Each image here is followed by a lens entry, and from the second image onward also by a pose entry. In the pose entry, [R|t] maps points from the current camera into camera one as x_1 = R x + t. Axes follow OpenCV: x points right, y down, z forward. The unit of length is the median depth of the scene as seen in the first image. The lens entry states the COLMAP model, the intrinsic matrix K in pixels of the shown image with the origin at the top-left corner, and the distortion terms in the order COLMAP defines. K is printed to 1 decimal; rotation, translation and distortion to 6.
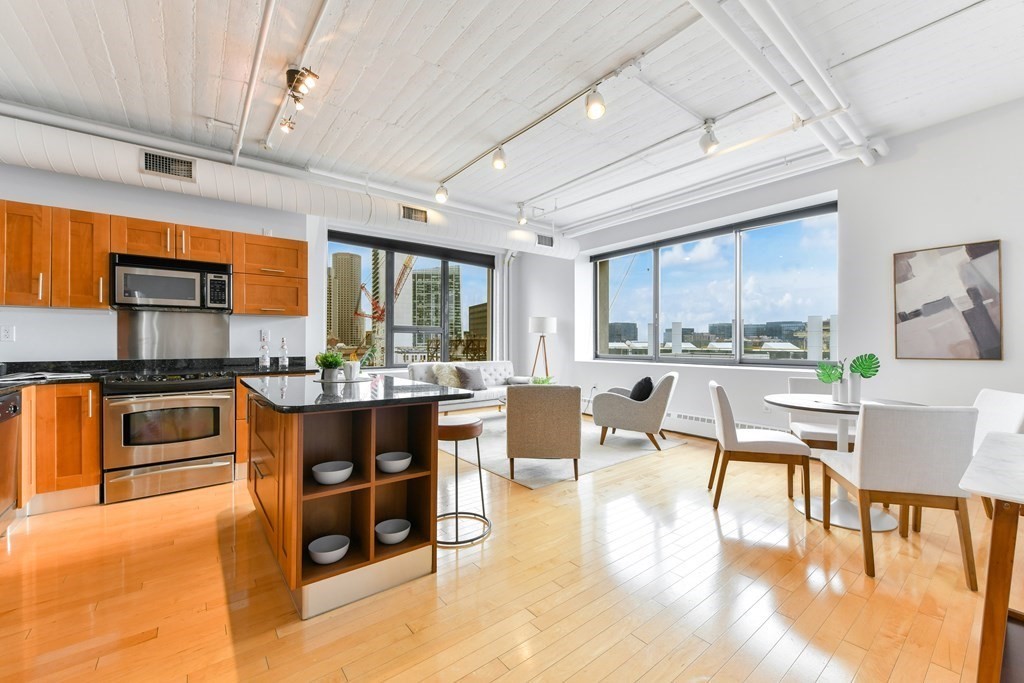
lens RADIAL K [[407.4, 0, 517.6], [0, 407.4, 344.5], [0, 0, 1]] dist [0.006722, -0.000945]
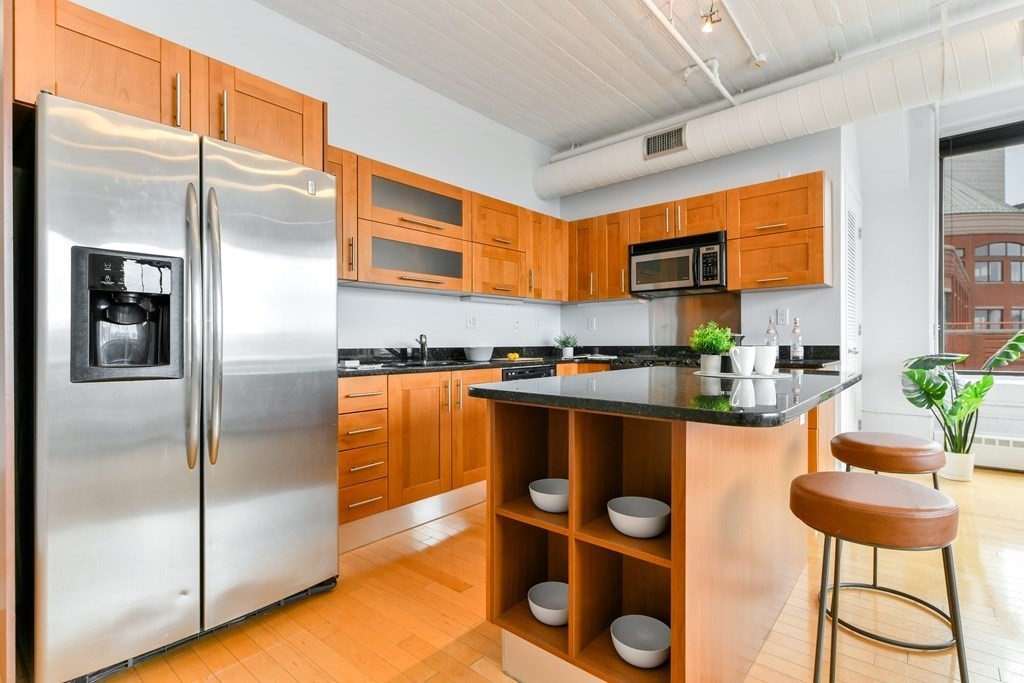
lens RADIAL K [[490.5, 0, 525.5], [0, 490.5, 345.0], [0, 0, 1]] dist [0.006244, -0.001358]
pose [[0.203415, 0.002012, -0.979091, 0.186382], [0.002453, 0.999994, 0.002565, 0.030330], [0.979090, -0.002923, 0.203409, 0.413369]]
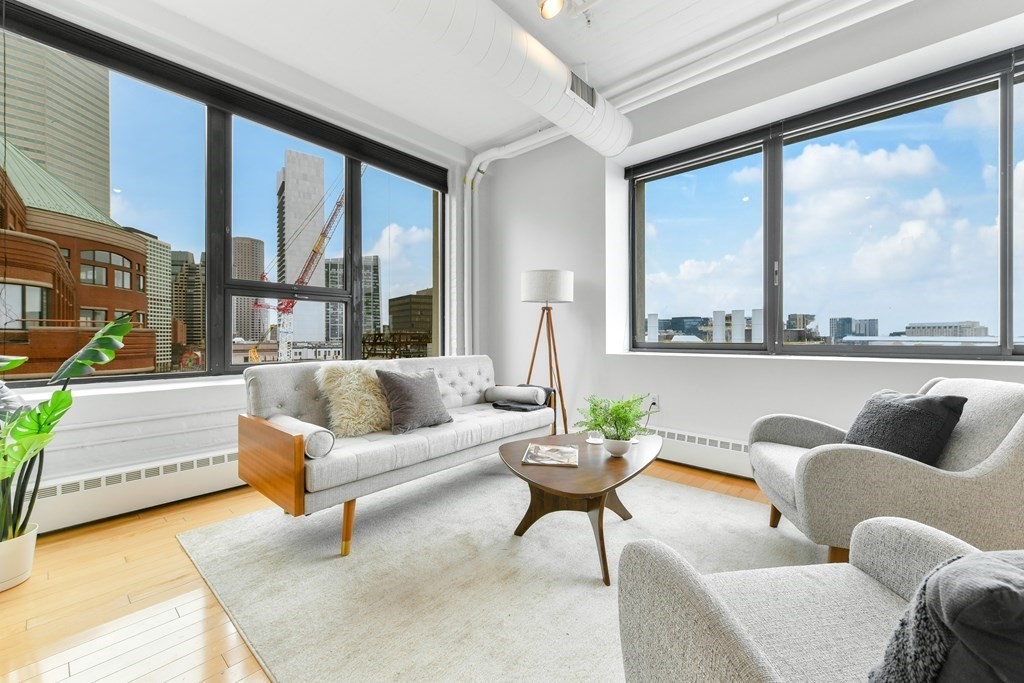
lens RADIAL K [[407.4, 0, 518.0], [0, 407.4, 336.7], [0, 0, 1]] dist [0.006722, -0.000945]
pose [[0.982230, -0.003039, 0.187654, -0.142197], [0.003923, 0.999983, -0.004341, 0.035615], [-0.187638, 0.005000, 0.982226, 0.929580]]
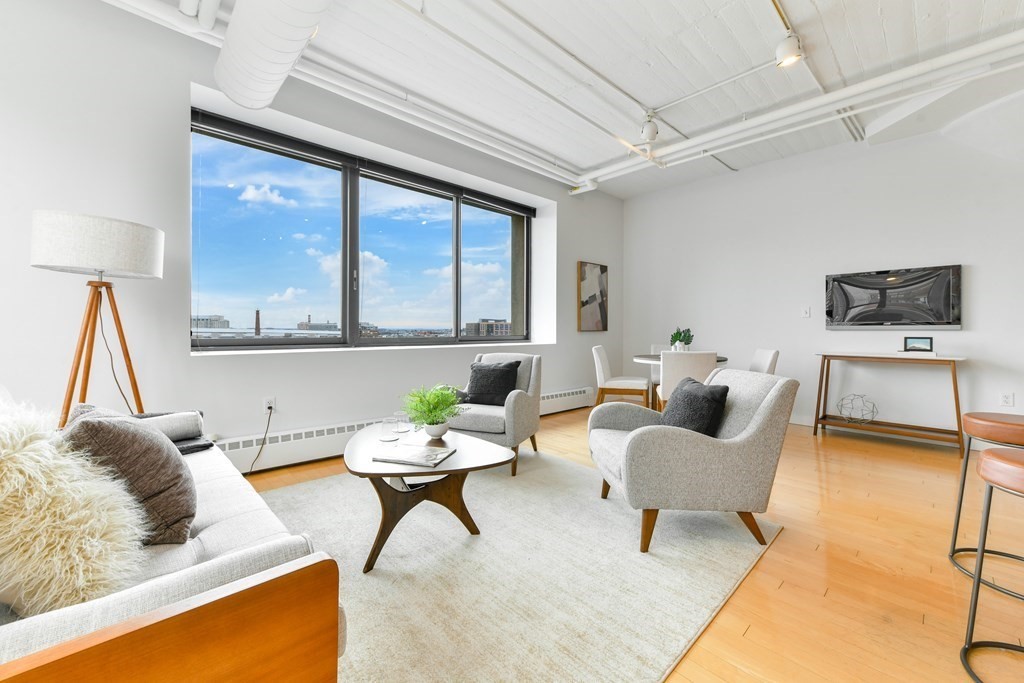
lens RADIAL K [[407.4, 0, 519.3], [0, 407.4, 331.7], [0, 0, 1]] dist [0.006722, -0.000945]
pose [[-0.095146, -0.007301, 0.995437, -0.537339], [-0.000842, 0.999973, 0.007254, 0.024872], [-0.995463, -0.000148, -0.095149, 1.367146]]
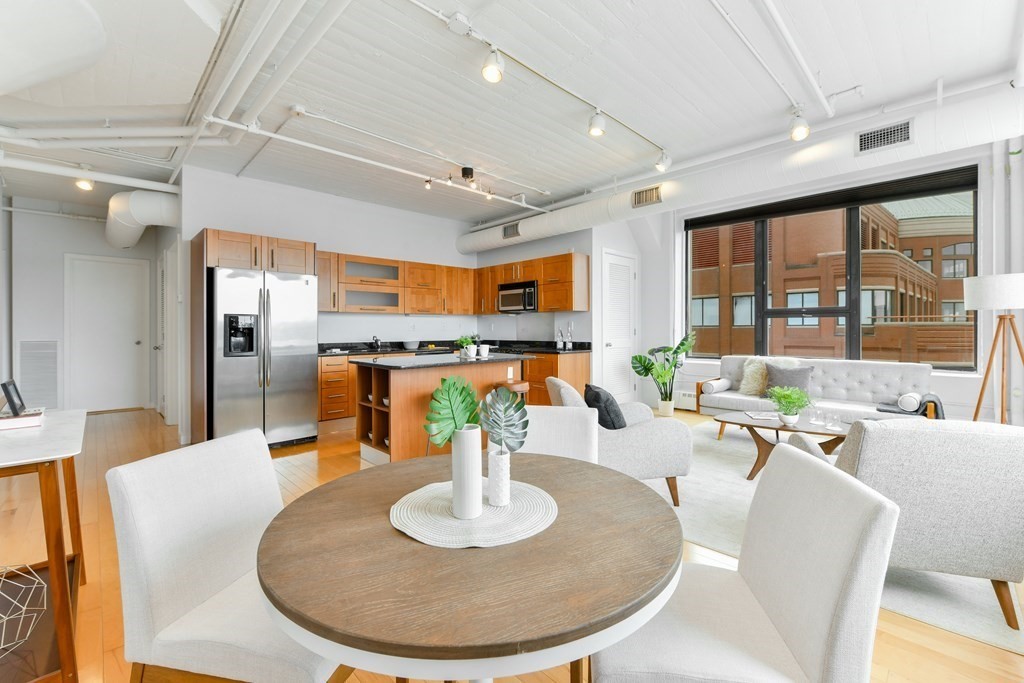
lens RADIAL K [[433.6, 0, 524.7], [0, 433.6, 331.0], [0, 0, 1]] dist [-0.003447, 0.000150]
pose [[0.117881, 0.002068, -0.993026, 0.923584], [-0.000439, 0.999998, 0.002031, -0.008669], [0.993028, 0.000196, 0.117881, 0.774689]]
